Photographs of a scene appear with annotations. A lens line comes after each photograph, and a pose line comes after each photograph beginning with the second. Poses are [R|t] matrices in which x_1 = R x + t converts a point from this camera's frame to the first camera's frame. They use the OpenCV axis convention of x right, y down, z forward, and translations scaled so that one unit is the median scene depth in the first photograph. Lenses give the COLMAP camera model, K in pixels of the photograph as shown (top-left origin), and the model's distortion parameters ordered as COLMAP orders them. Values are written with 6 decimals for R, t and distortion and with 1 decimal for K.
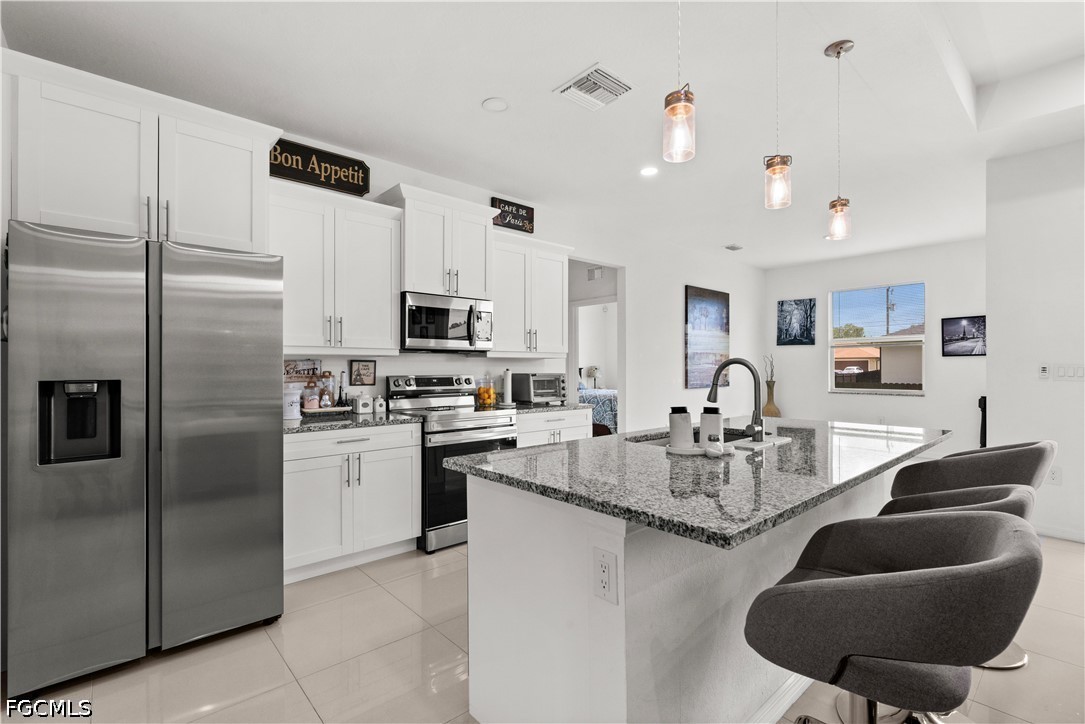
lens RADIAL K [[492.1, 0, 542.0], [0, 492.1, 367.4], [0, 0, 1]] dist [0.001803, -0.001378]
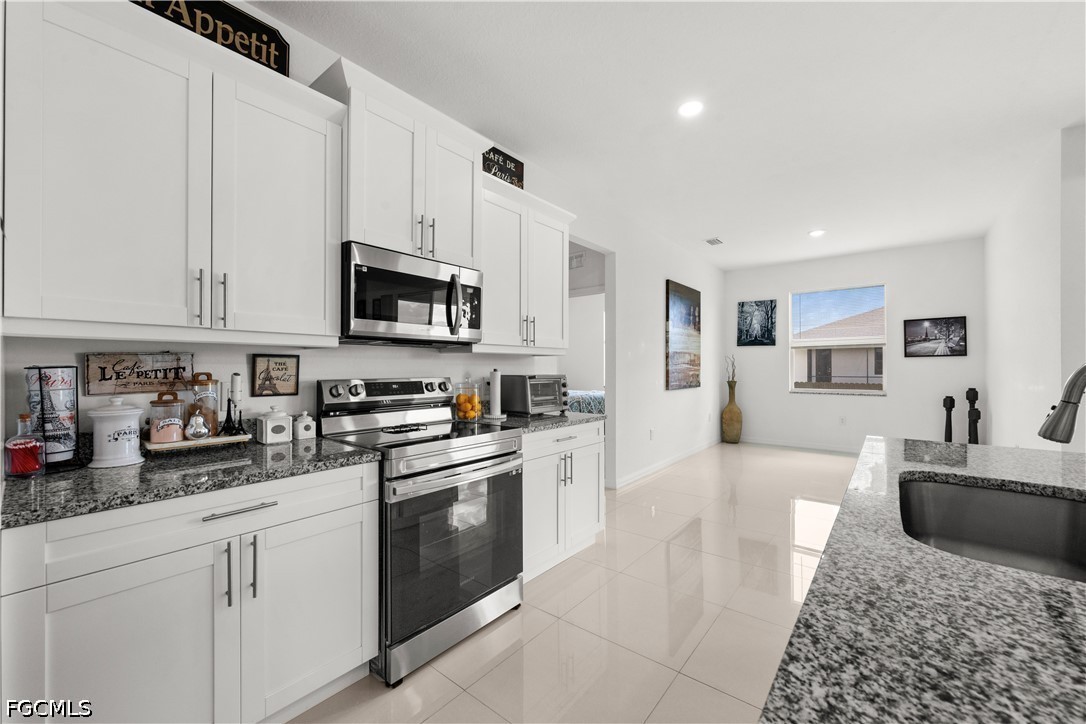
lens RADIAL K [[428.9, 0, 544.4], [0, 428.9, 366.0], [0, 0, 1]] dist [-0.000245, -0.000071]
pose [[0.987245, 0.002099, 0.159197, -0.103970], [-0.001495, 0.999991, -0.003912, 0.001048], [-0.159204, 0.003624, 0.987239, 0.366896]]
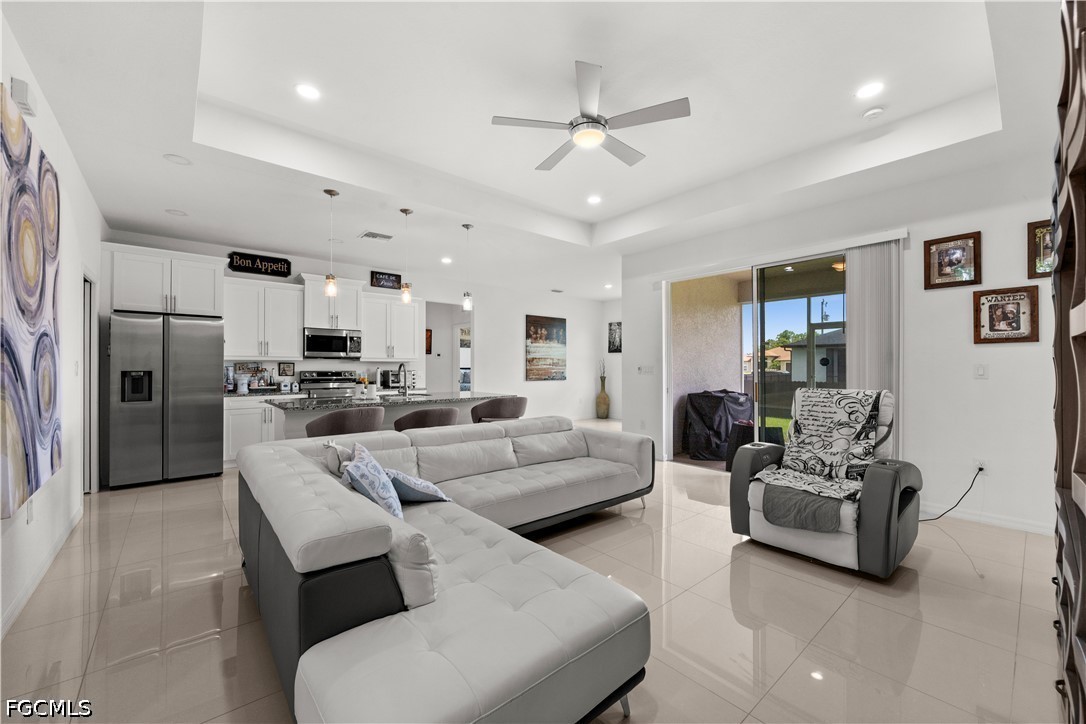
lens RADIAL K [[428.9, 0, 540.0], [0, 428.9, 366.3], [0, 0, 1]] dist [-0.000245, -0.000071]
pose [[0.999668, 0.003488, -0.025526, 0.581137], [-0.003547, 0.999991, -0.002265, -0.000182], [0.025518, 0.002355, 0.999672, -0.562566]]
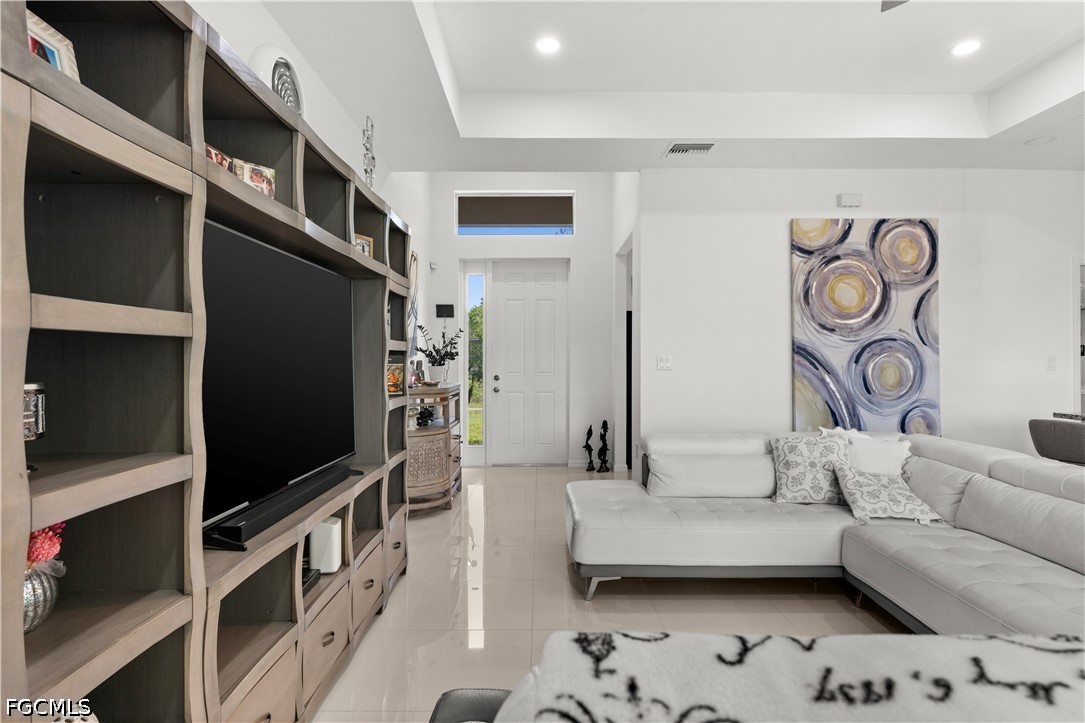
lens RADIAL K [[602.8, 0, 487.6], [0, 602.8, 364.3], [0, 0, 1]] dist [-0.004073, -0.000983]
pose [[-0.664892, 0.003812, -0.746930, 1.321496], [0.001422, 0.999992, 0.003838, 0.001802], [0.746938, 0.001490, -0.664892, 0.182980]]
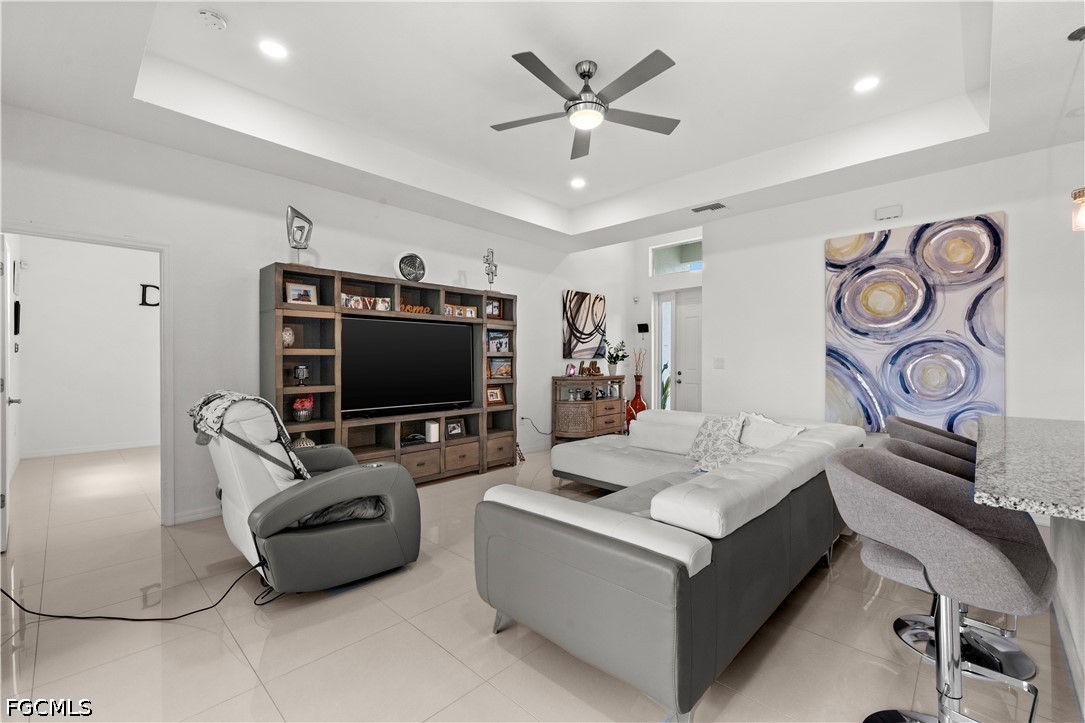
lens RADIAL K [[458.0, 0, 543.1], [0, 458.0, 359.9], [0, 0, 1]] dist [-0.000779, 0.000931]
pose [[-0.996895, 0.001032, -0.078730, 0.765417], [0.001157, 0.999998, -0.001548, -0.003025], [0.078728, -0.001634, -0.996895, 0.837213]]
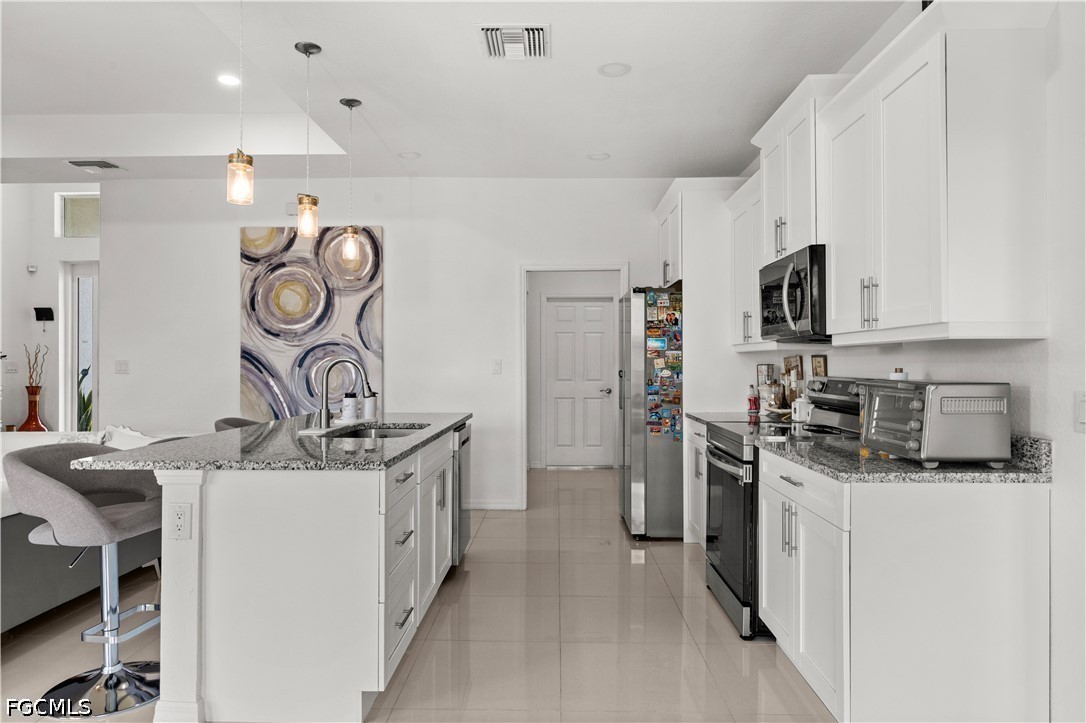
lens RADIAL K [[678.3, 0, 547.0], [0, 678.3, 365.7], [0, 0, 1]] dist [-0.006740, -0.003107]
pose [[-0.676924, 0.004904, -0.736036, 0.630652], [0.001946, 0.999986, 0.004872, -0.003320], [0.736050, 0.001865, -0.676925, 1.233770]]
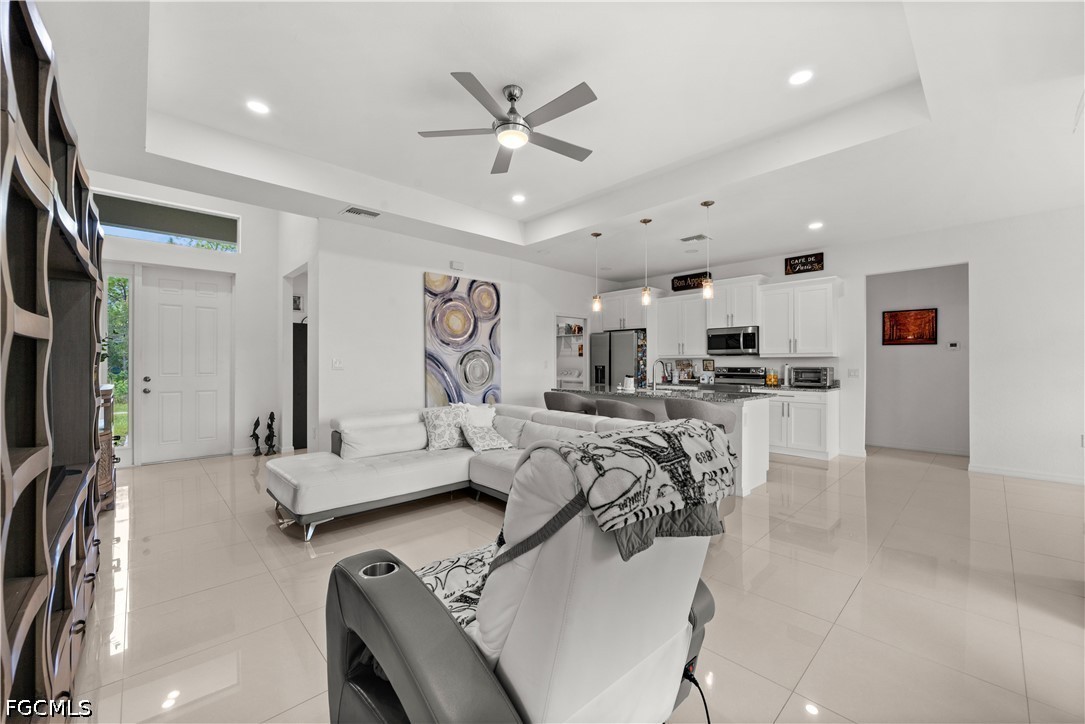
lens RADIAL K [[428.5, 0, 546.6], [0, 428.5, 363.5], [0, 0, 1]] dist [-0.000245, -0.000071]
pose [[0.036406, 0.000015, -0.999337, 1.364587], [-0.000007, 1.000000, 0.000015, 0.002046], [0.999337, 0.000006, 0.036406, 0.166888]]
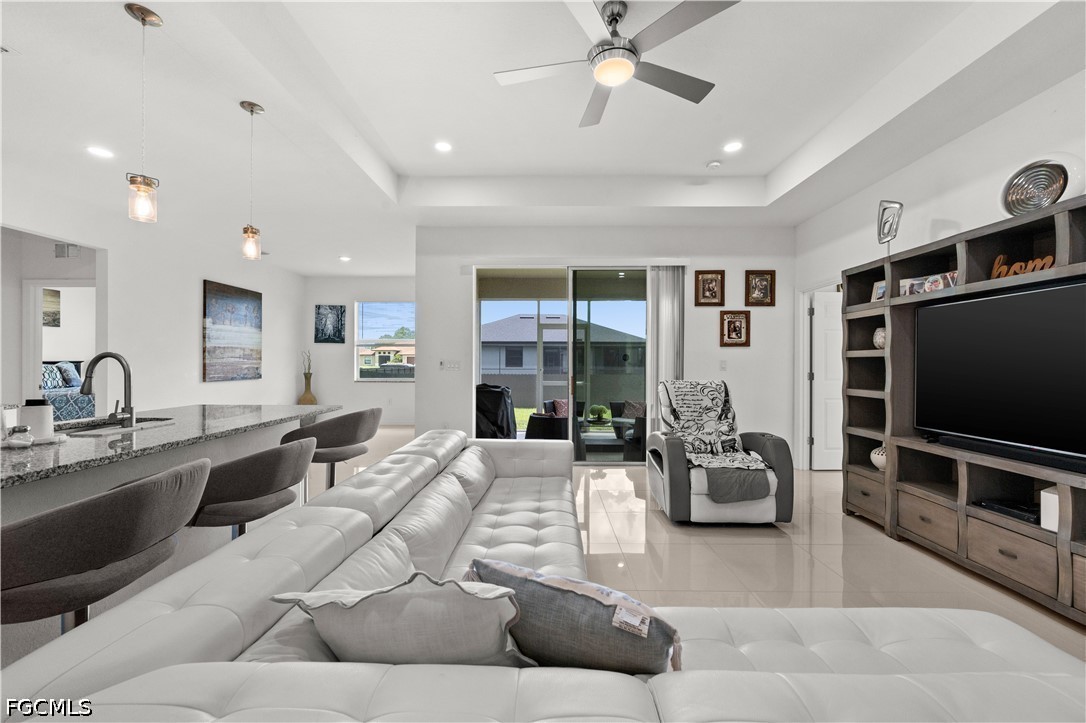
lens RADIAL K [[428.9, 0, 545.0], [0, 428.9, 361.3], [0, 0, 1]] dist [-0.000245, -0.000071]
pose [[0.672531, 0.005463, 0.740049, 0.176133], [-0.005188, 0.999983, -0.002668, -0.001044], [-0.740051, -0.002045, 0.672548, -0.169701]]
